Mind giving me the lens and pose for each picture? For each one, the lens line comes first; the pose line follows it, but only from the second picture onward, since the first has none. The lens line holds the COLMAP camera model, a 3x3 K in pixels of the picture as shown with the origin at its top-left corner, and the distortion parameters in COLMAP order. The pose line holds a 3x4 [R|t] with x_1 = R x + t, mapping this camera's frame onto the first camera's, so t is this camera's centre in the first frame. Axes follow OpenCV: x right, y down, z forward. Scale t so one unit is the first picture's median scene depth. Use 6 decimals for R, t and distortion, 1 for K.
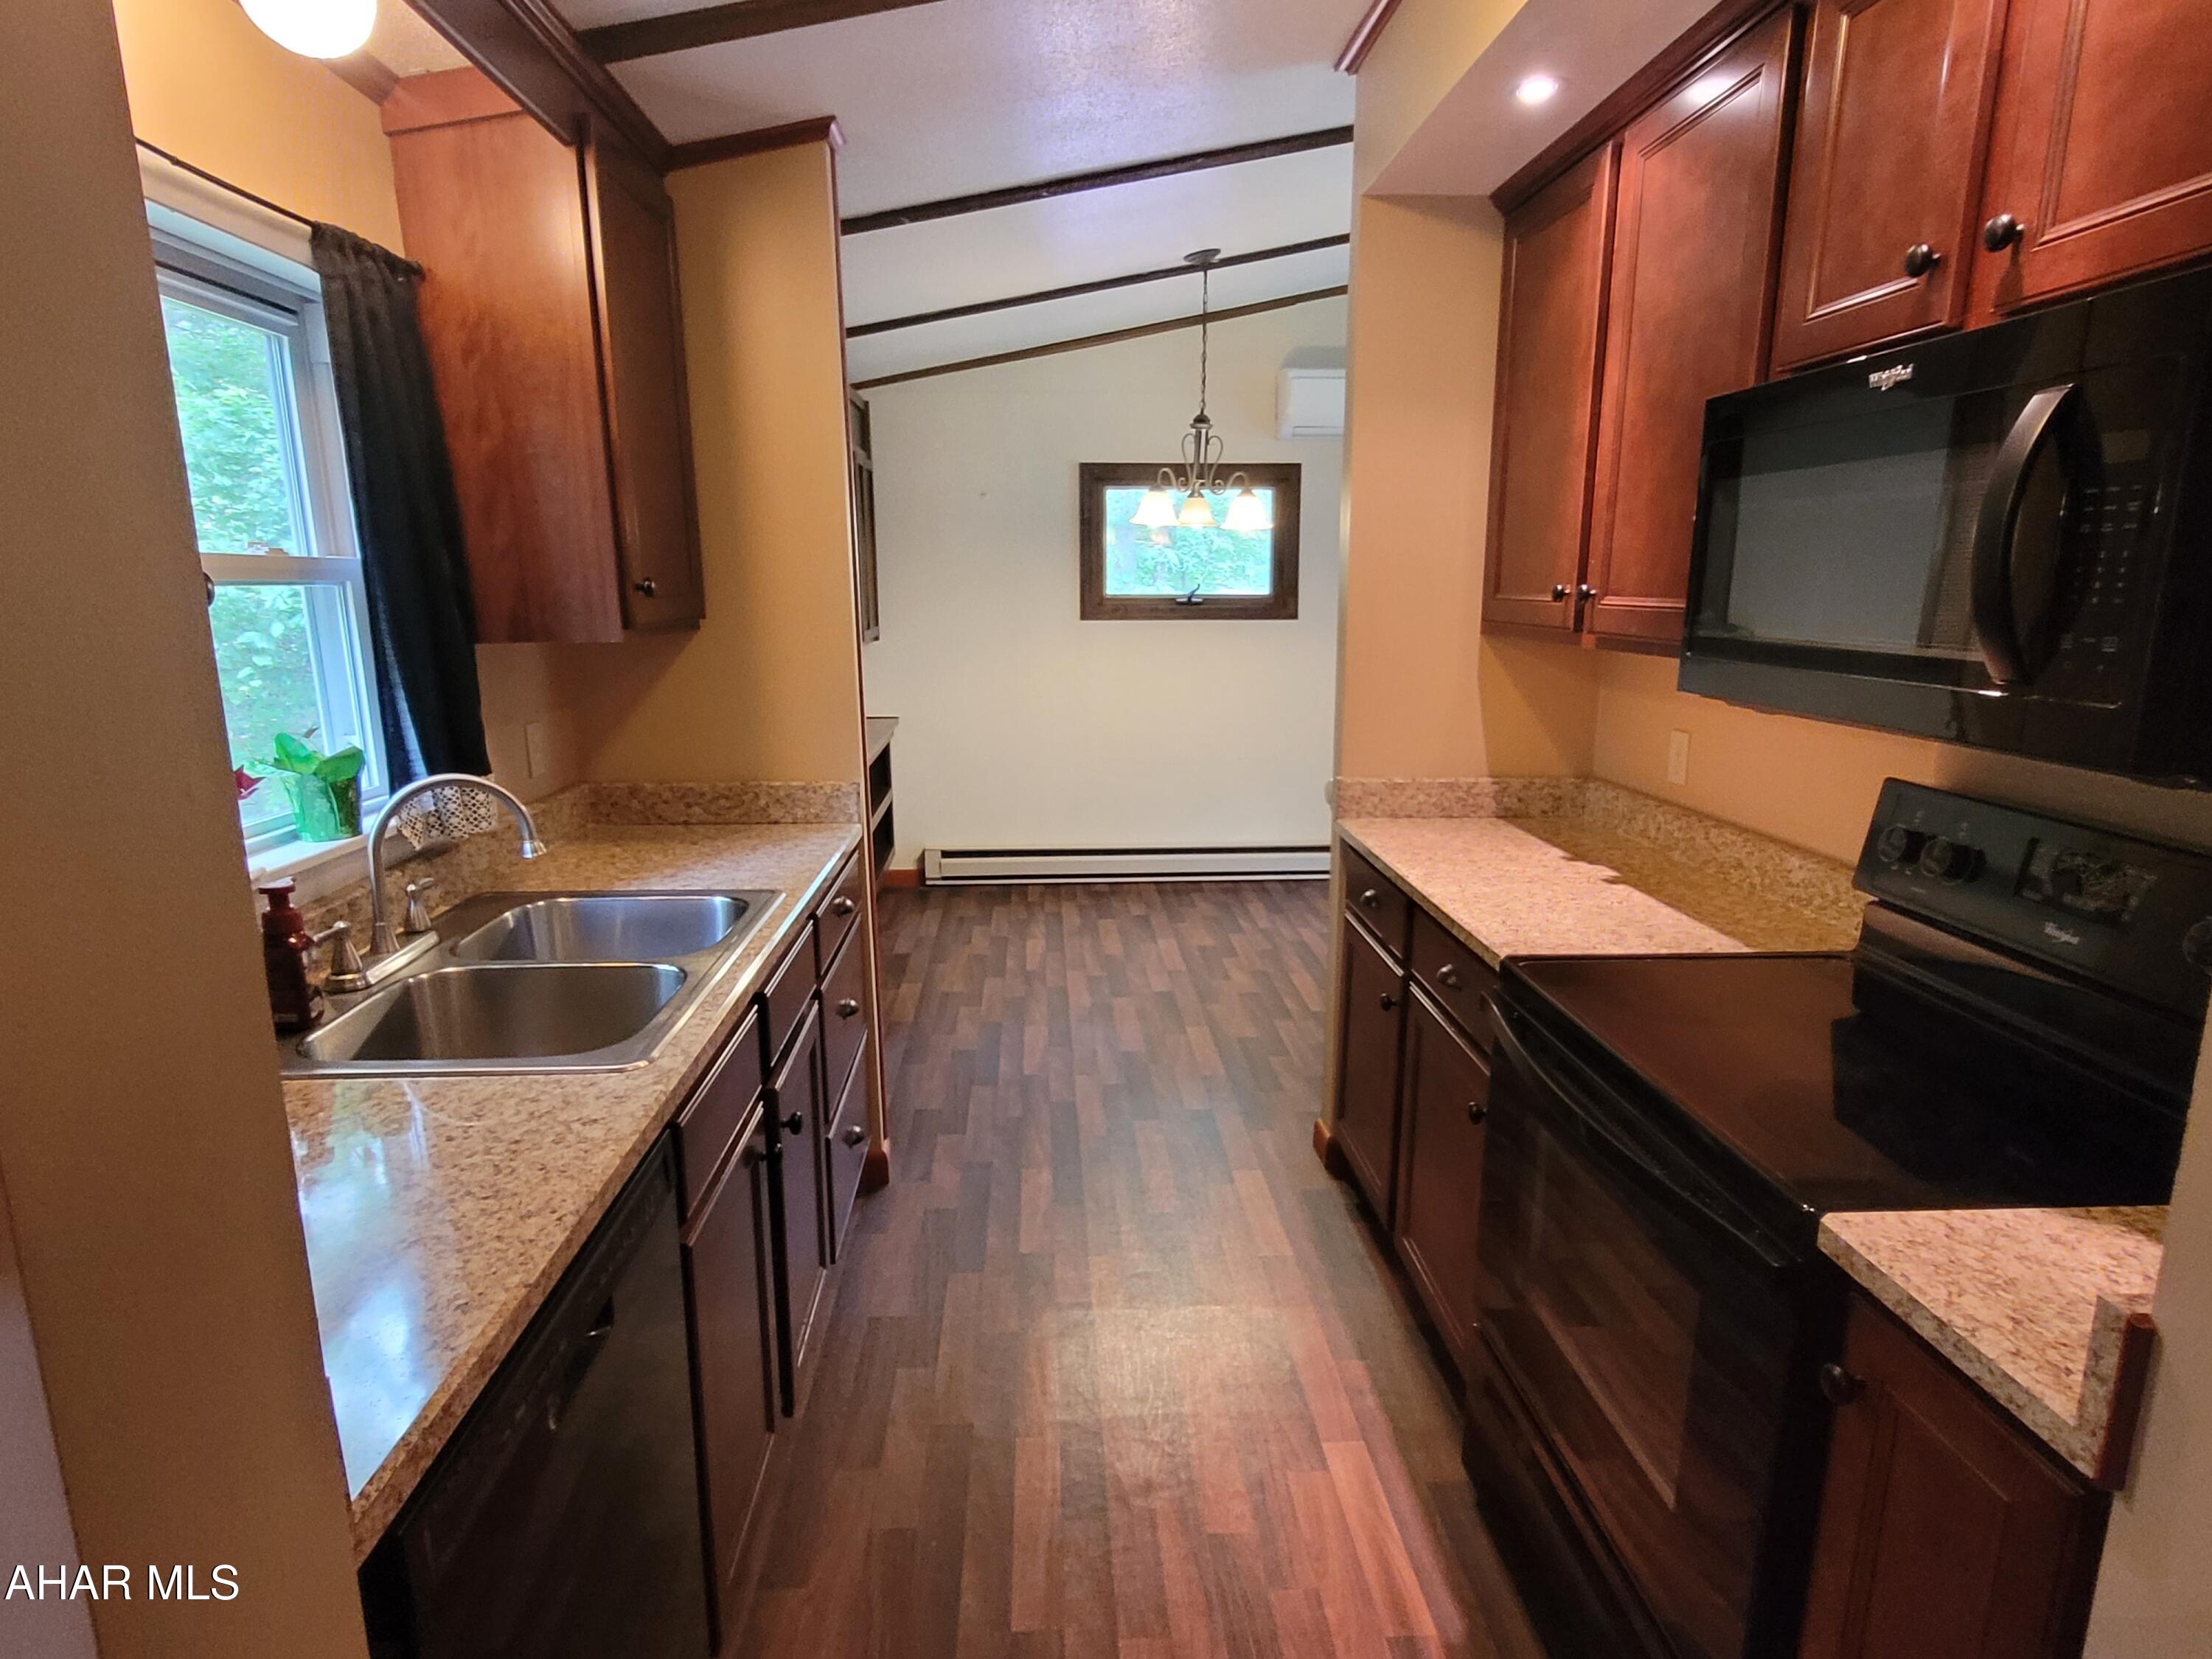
lens RADIAL K [[1216.5, 0, 1090.1], [0, 1216.5, 838.2], [0, 0, 1]] dist [0.008273, -0.000194]
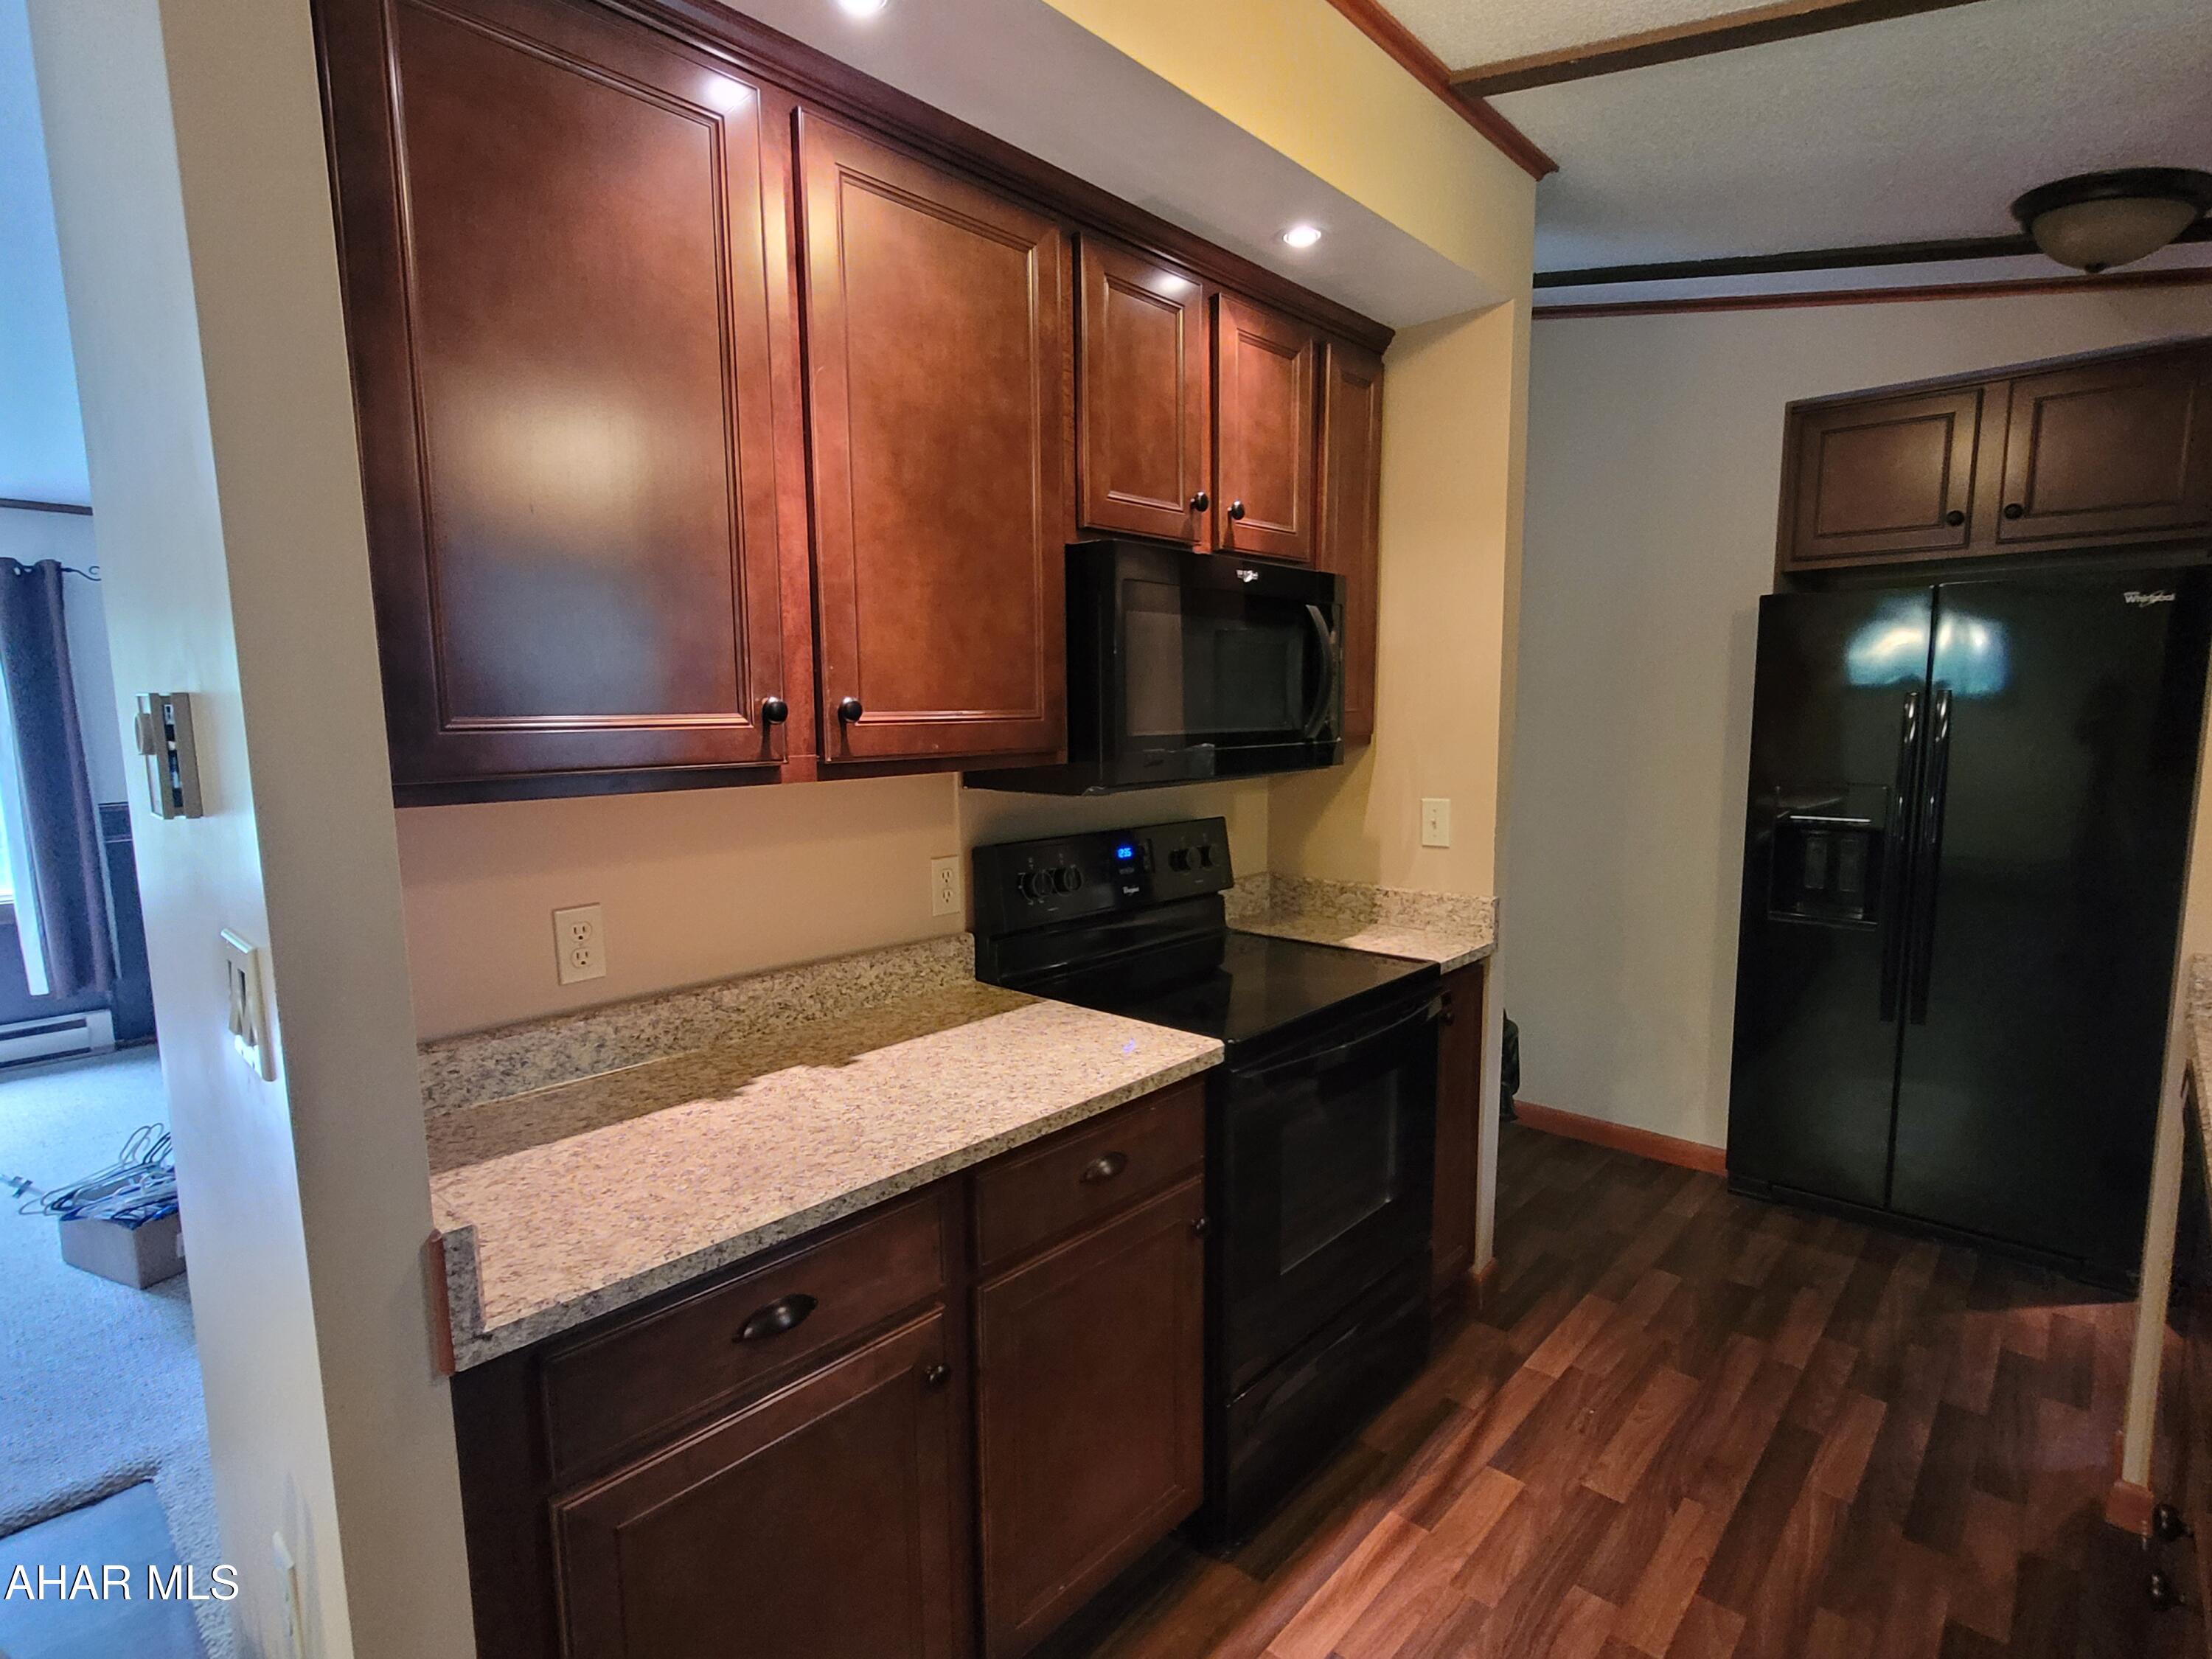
lens RADIAL K [[1099.0, 0, 1100.2], [0, 1099.0, 842.2], [0, 0, 1]] dist [0.004672, -0.000724]
pose [[-0.702679, -0.080505, 0.706937, -0.235170], [0.160255, 0.950141, 0.267490, -0.331315], [-0.693224, 0.301250, -0.654743, 1.614865]]
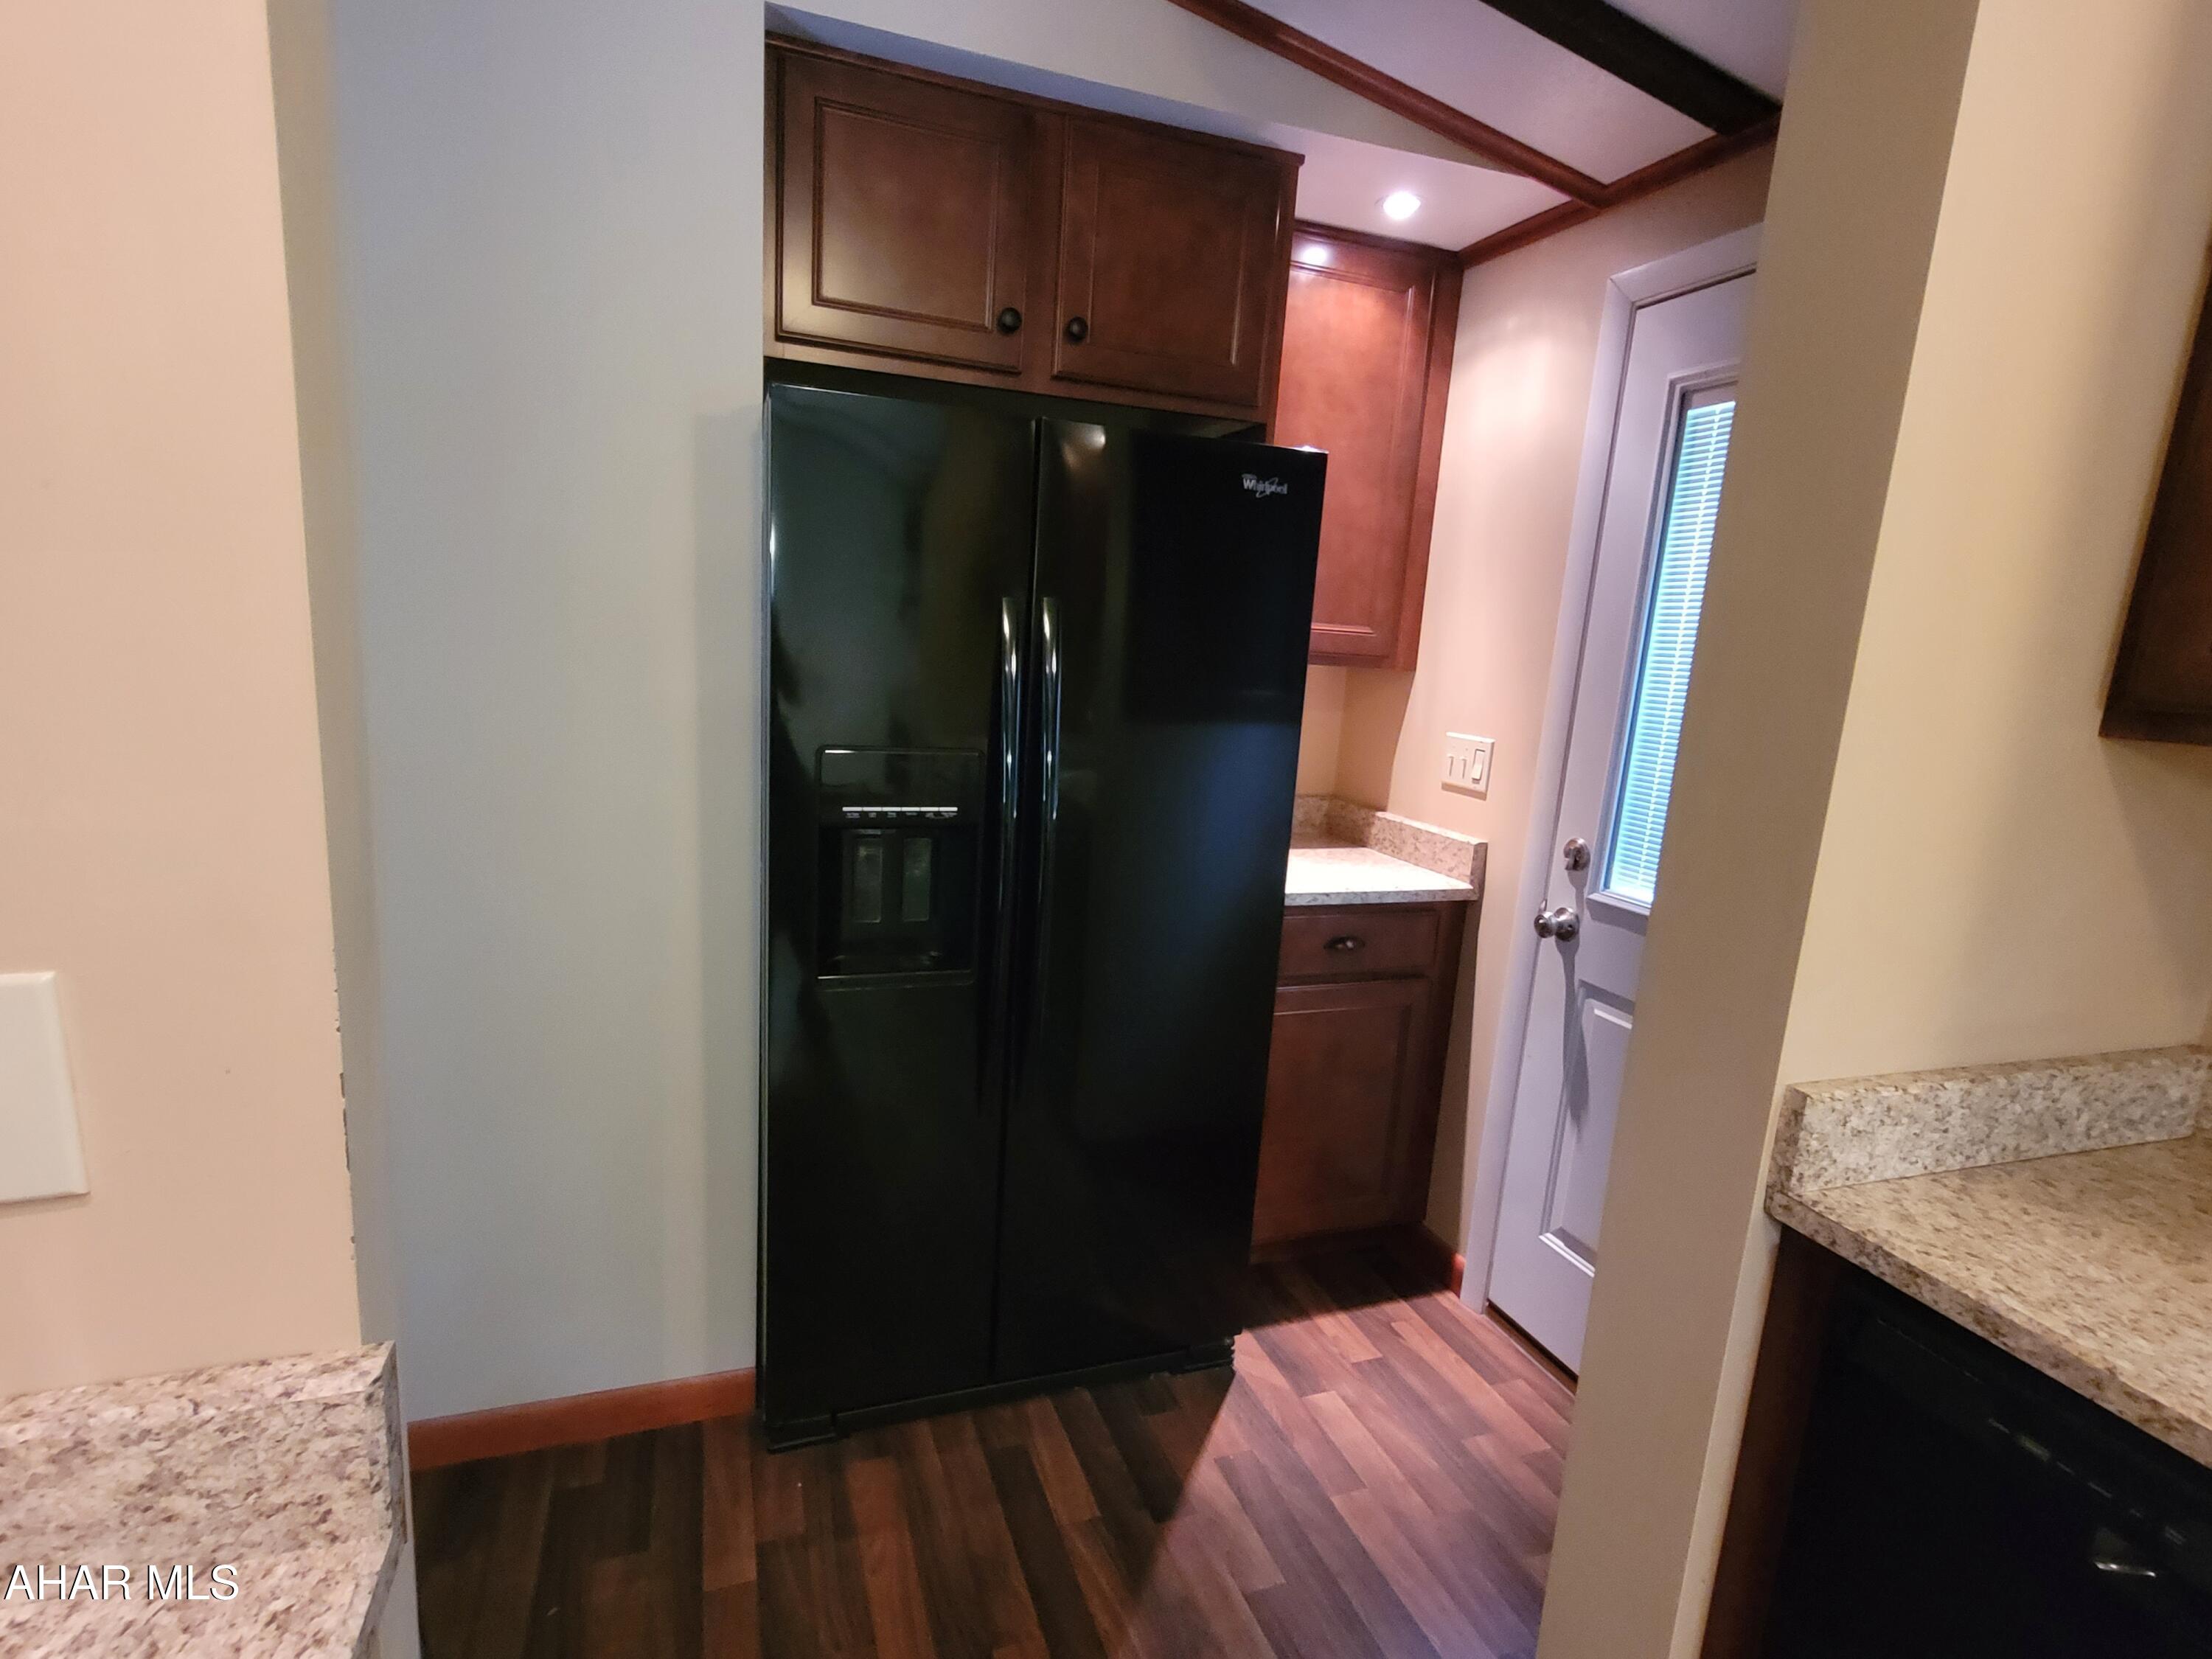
lens RADIAL K [[1097.4, 0, 1095.4], [0, 1097.4, 848.5], [0, 0, 1]] dist [0.005607, -0.003165]
pose [[-0.956351, -0.001565, -0.292217, 0.261265], [-0.117706, 0.917339, 0.380309, -0.108832], [0.267467, 0.398104, -0.877482, 0.701455]]
